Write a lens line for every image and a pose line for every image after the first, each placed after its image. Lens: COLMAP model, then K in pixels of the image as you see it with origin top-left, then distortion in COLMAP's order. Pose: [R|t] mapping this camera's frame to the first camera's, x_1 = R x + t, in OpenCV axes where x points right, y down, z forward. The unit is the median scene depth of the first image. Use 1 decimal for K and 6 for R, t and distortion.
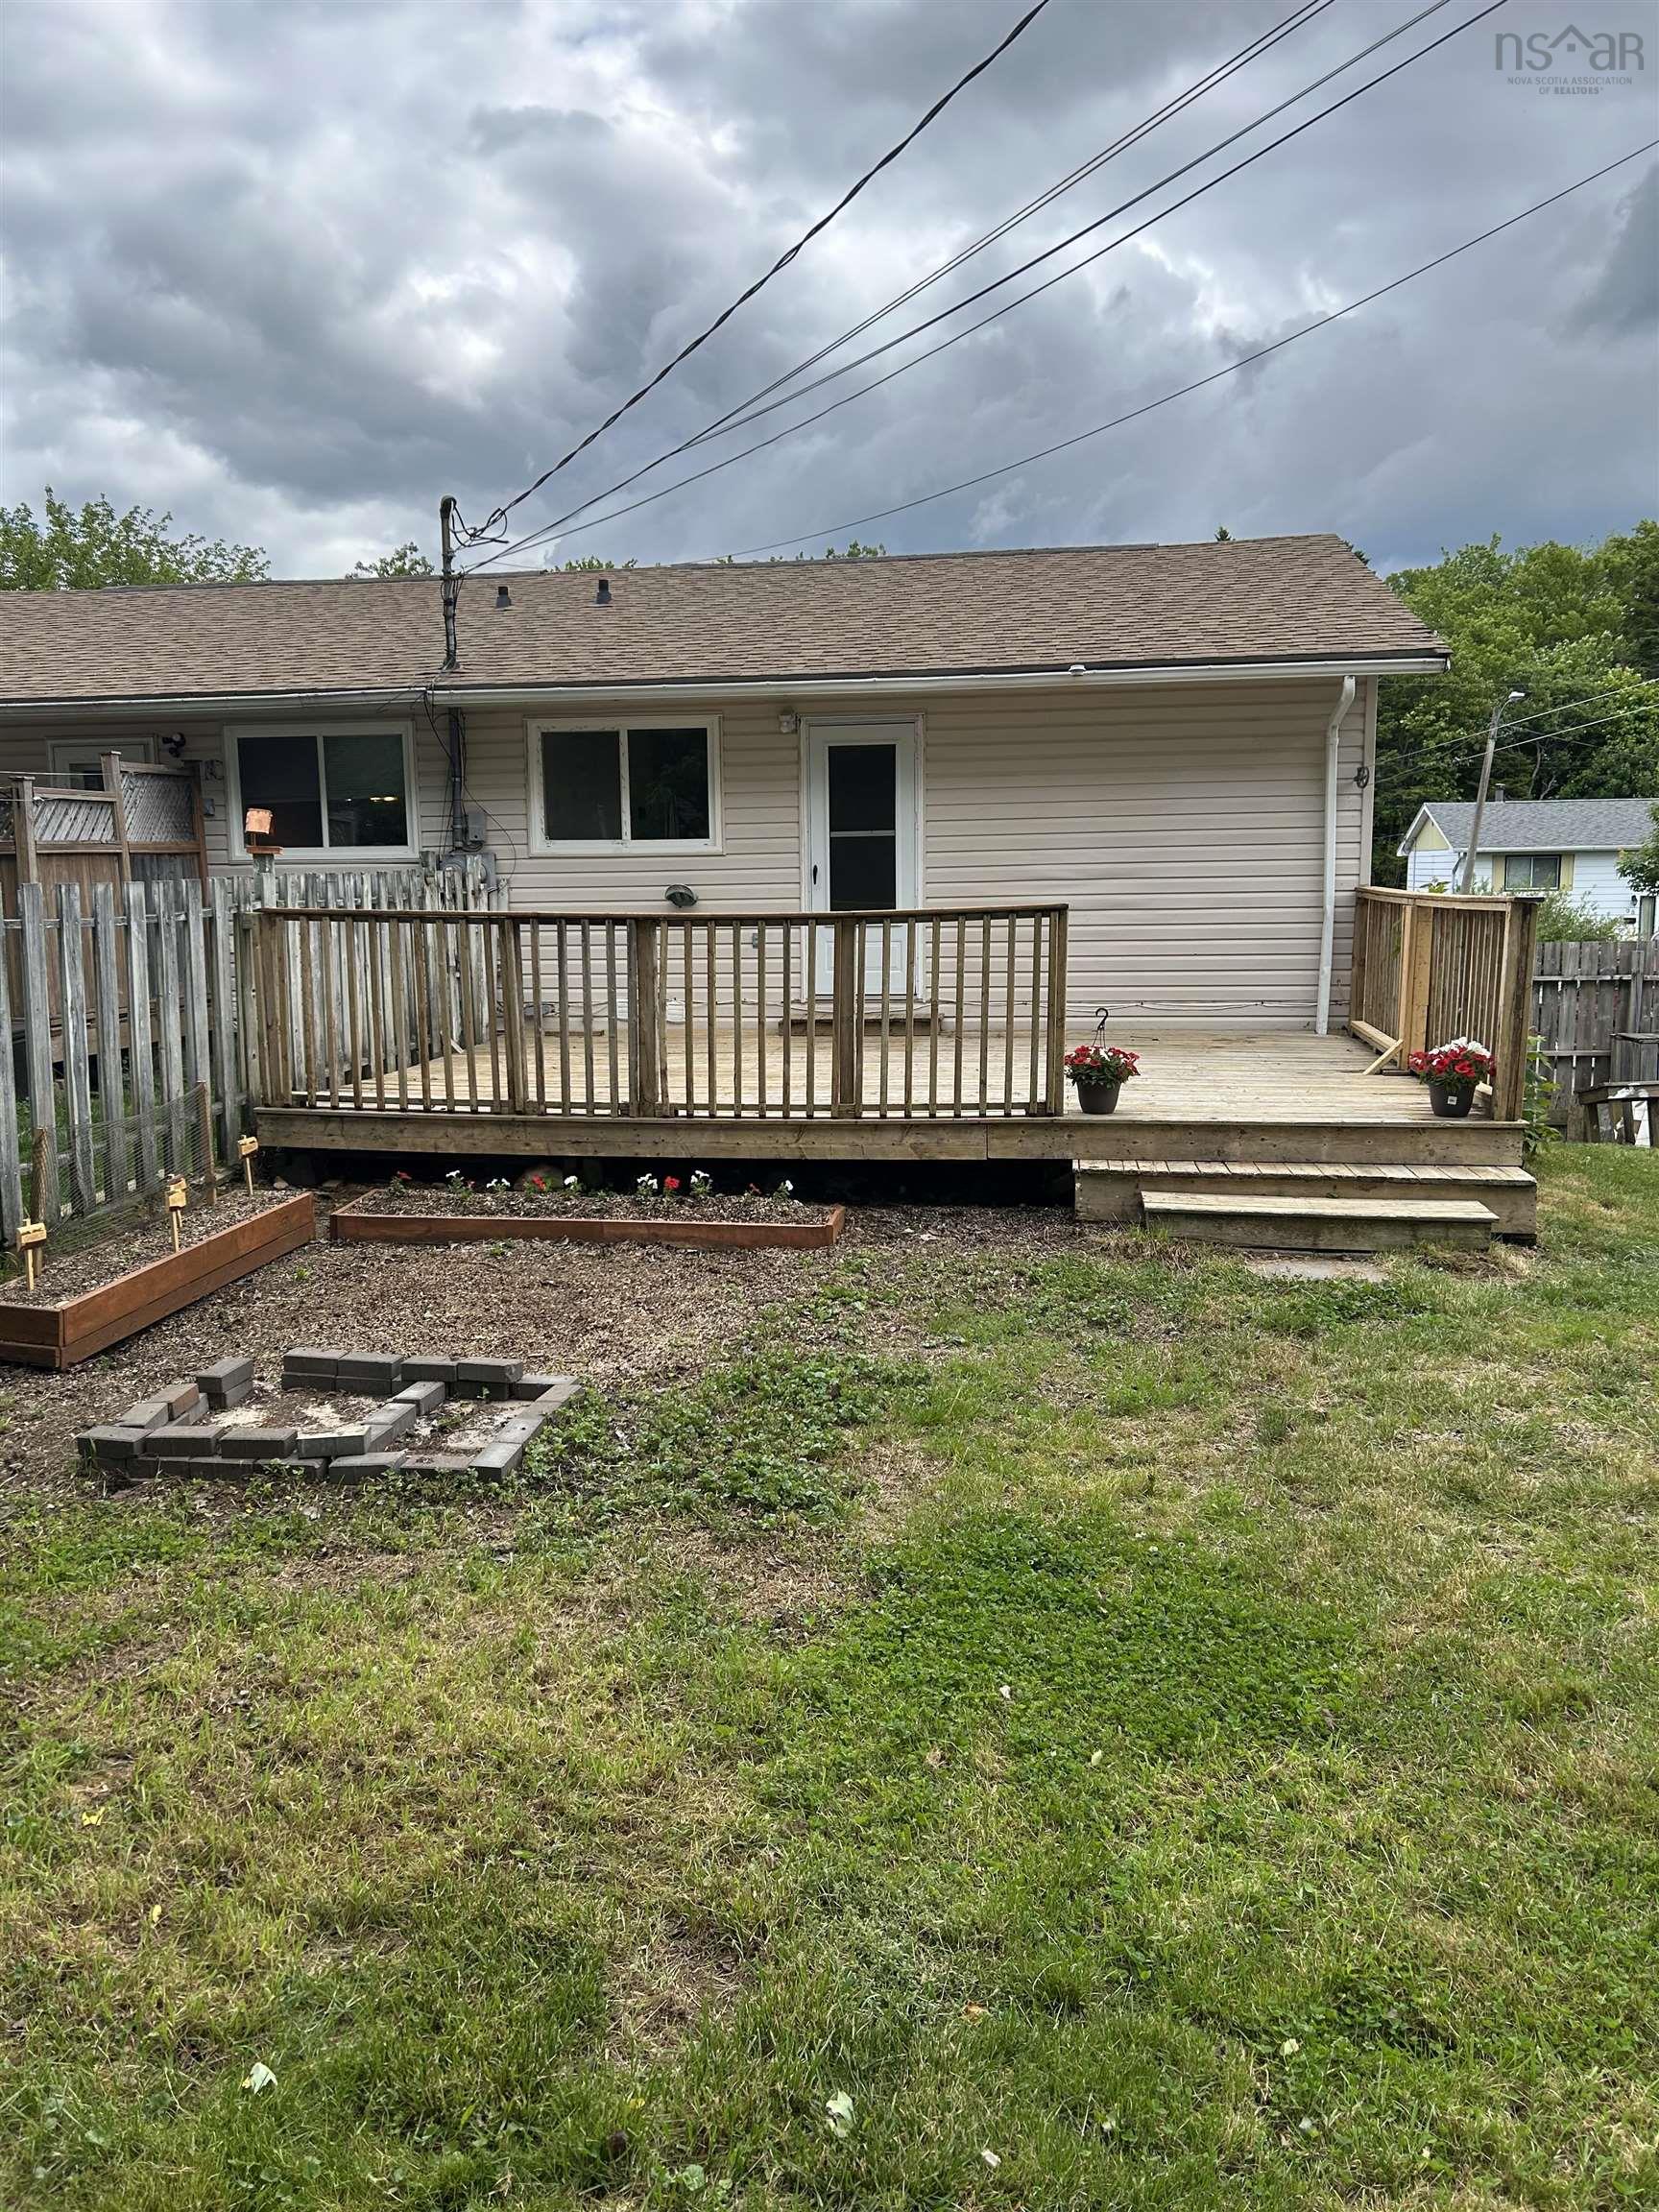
lens RADIAL K [[1656.2, 0, 826.0], [0, 1656.2, 1111.8], [0, 0, 1]] dist [0.054937, -0.060604]
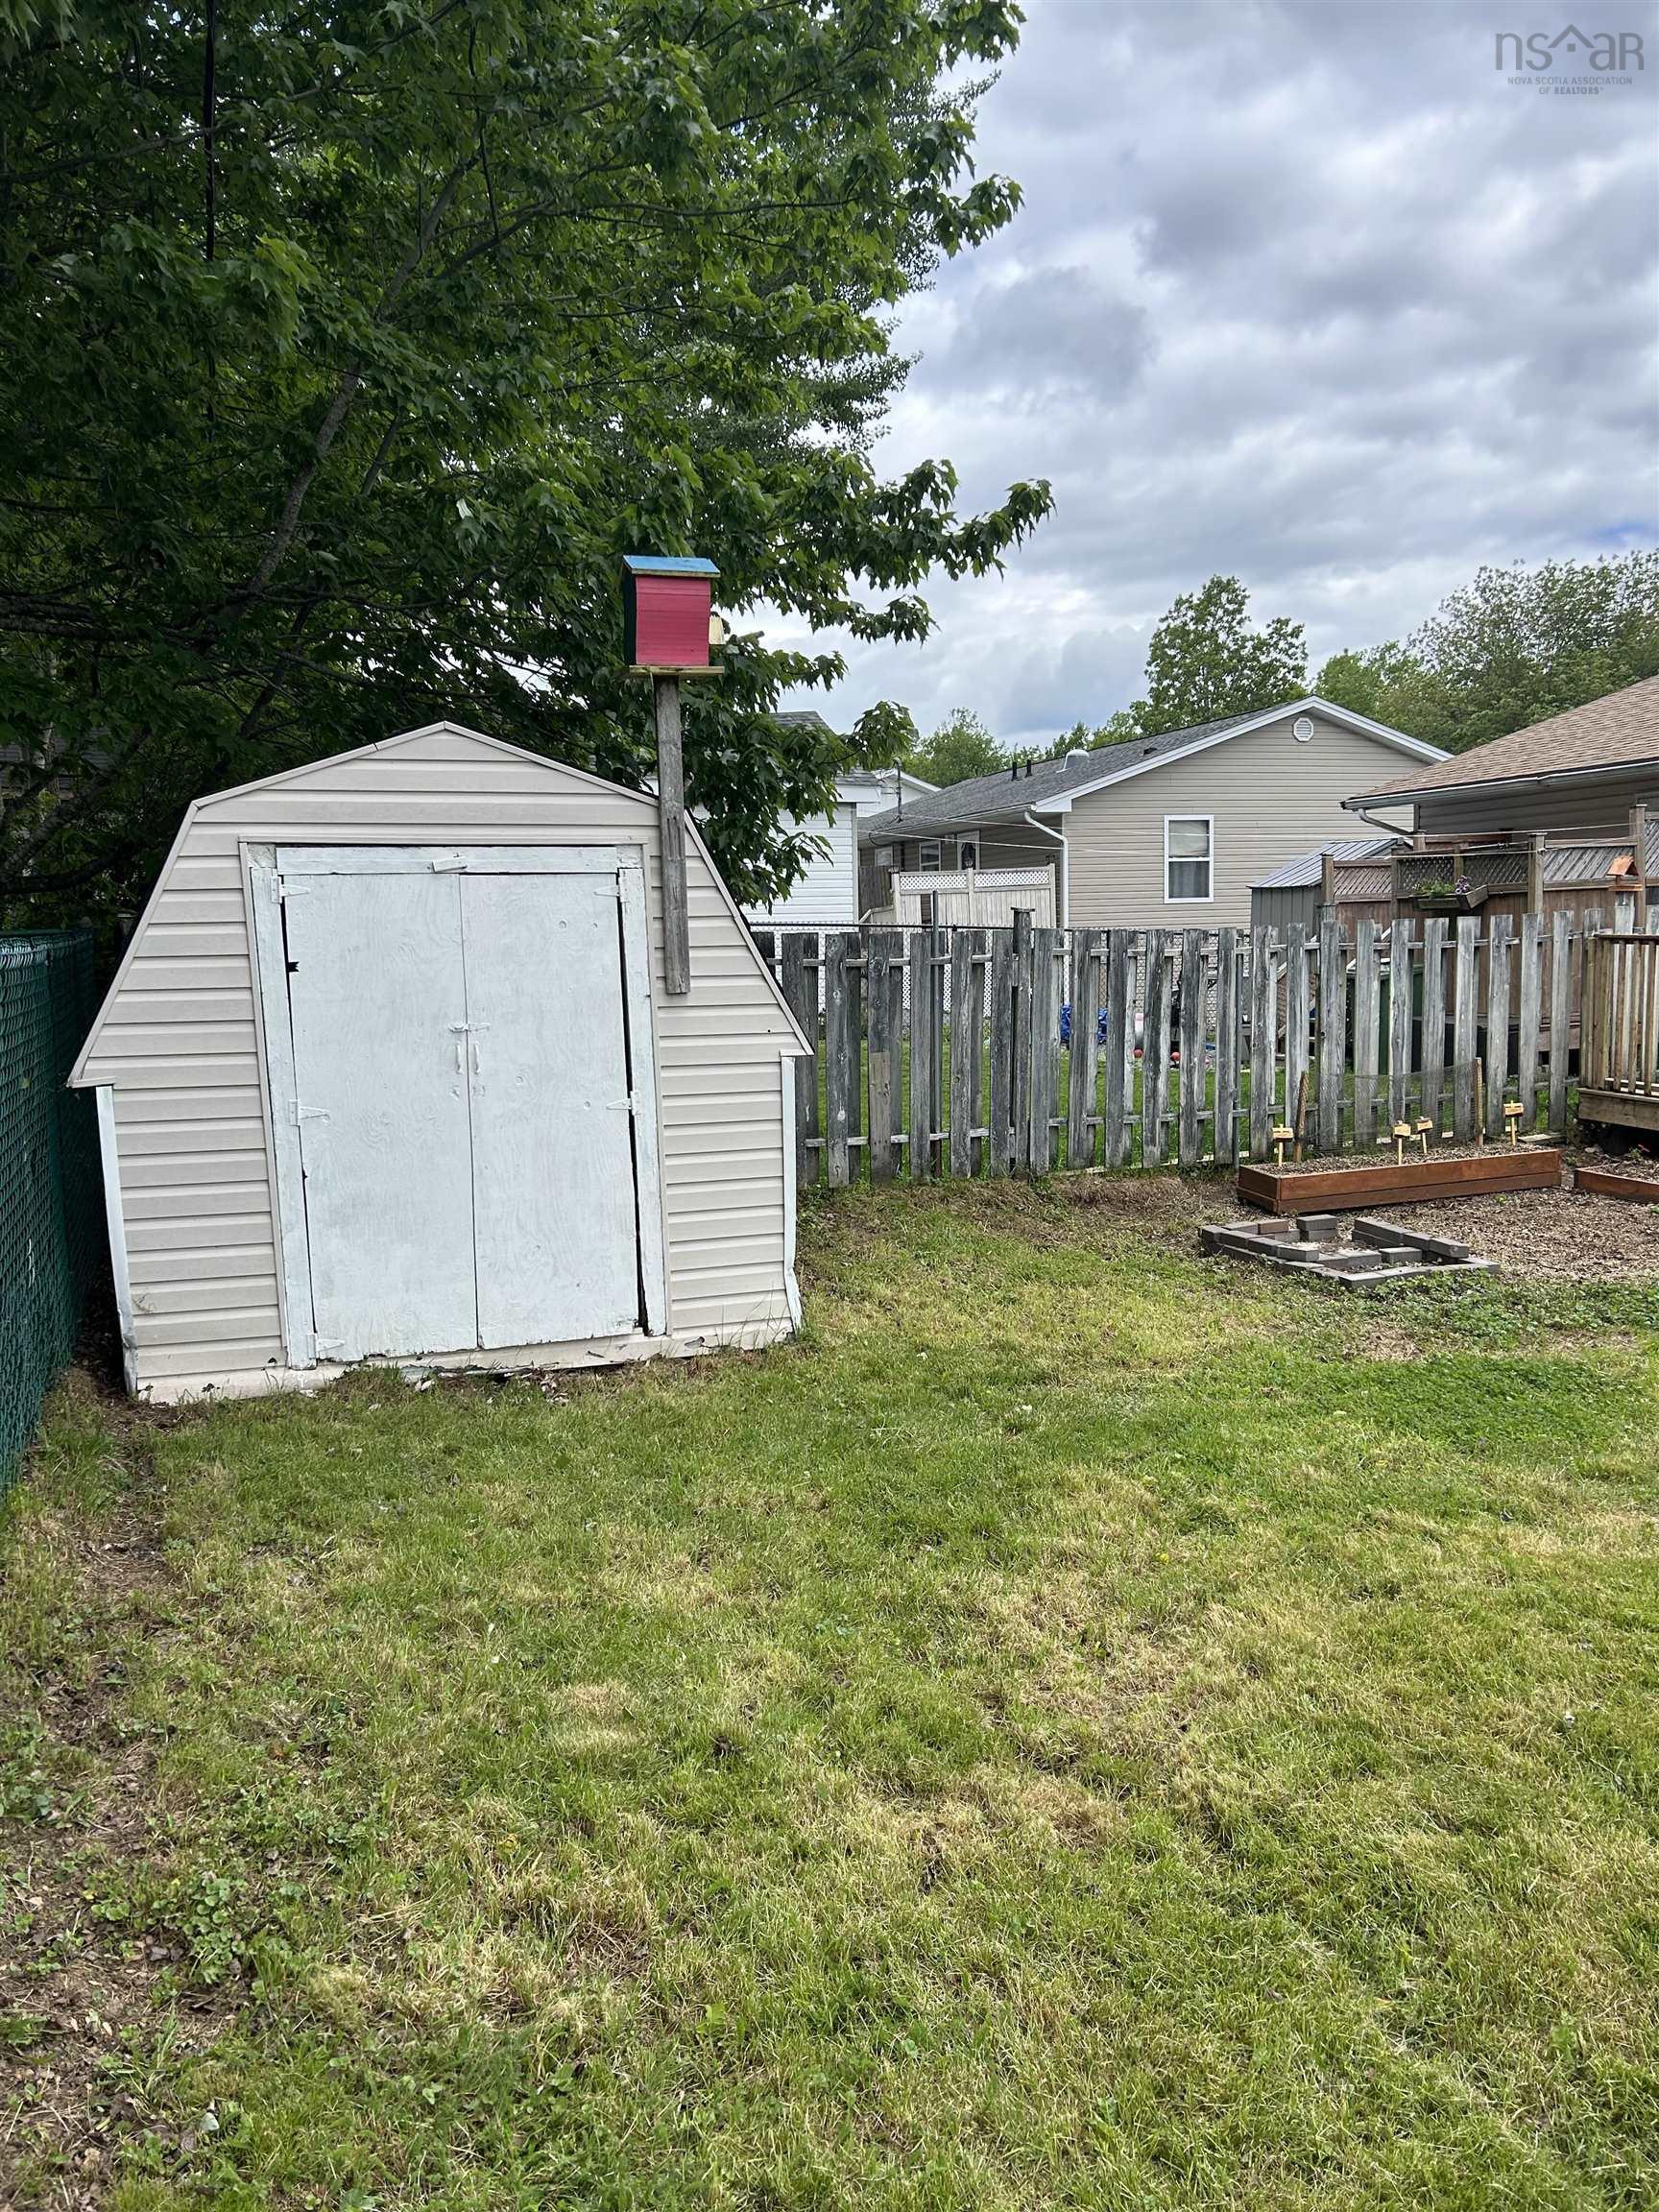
lens RADIAL K [[1656.2, 0, 832.2], [0, 1656.2, 1108.9], [0, 0, 1]] dist [0.054937, -0.060604]
pose [[0.484767, 0.093051, -0.869680, 0.498756], [-0.107501, 0.993125, 0.046337, 0.015474], [0.868012, 0.071029, 0.491437, -0.126425]]
